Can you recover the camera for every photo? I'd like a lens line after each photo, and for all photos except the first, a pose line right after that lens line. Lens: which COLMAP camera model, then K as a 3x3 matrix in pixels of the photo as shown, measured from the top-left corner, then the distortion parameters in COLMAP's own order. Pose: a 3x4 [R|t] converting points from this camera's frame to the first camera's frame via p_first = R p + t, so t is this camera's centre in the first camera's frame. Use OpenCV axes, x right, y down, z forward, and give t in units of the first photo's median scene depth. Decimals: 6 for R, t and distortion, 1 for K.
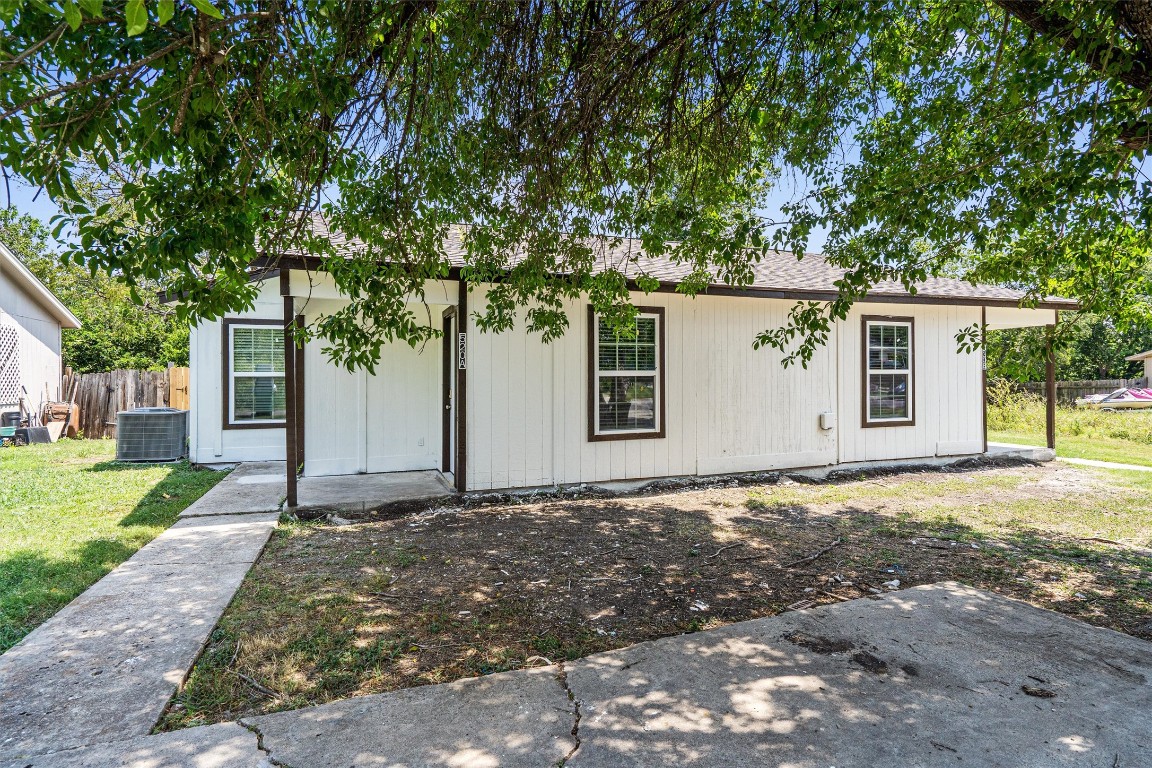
lens RADIAL K [[568.7, 0, 577.8], [0, 568.7, 386.9], [0, 0, 1]] dist [-0.001415, -0.000249]
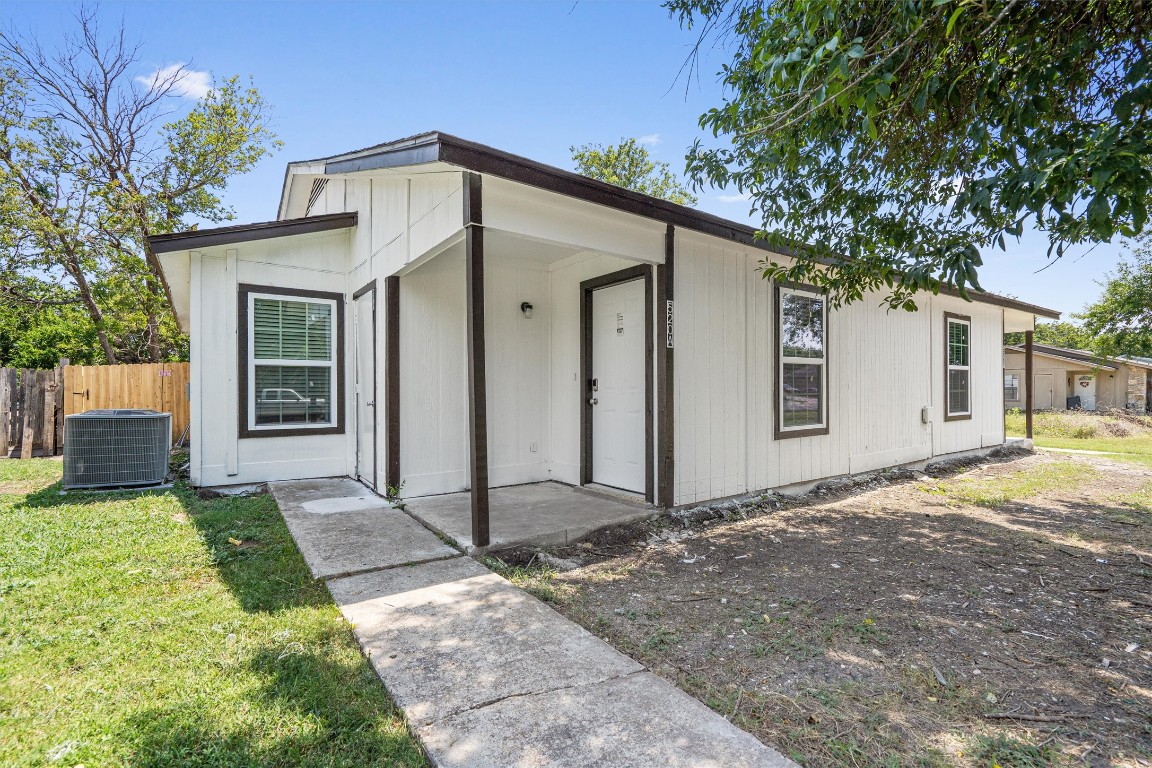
lens RADIAL K [[525.3, 0, 620.8], [0, 525.3, 395.1], [0, 0, 1]] dist [-0.005747, 0.003754]
pose [[0.969359, -0.003485, 0.245625, -0.395545], [0.004333, 0.999986, -0.002910, 0.030643], [-0.245612, 0.003885, 0.969361, 0.295717]]
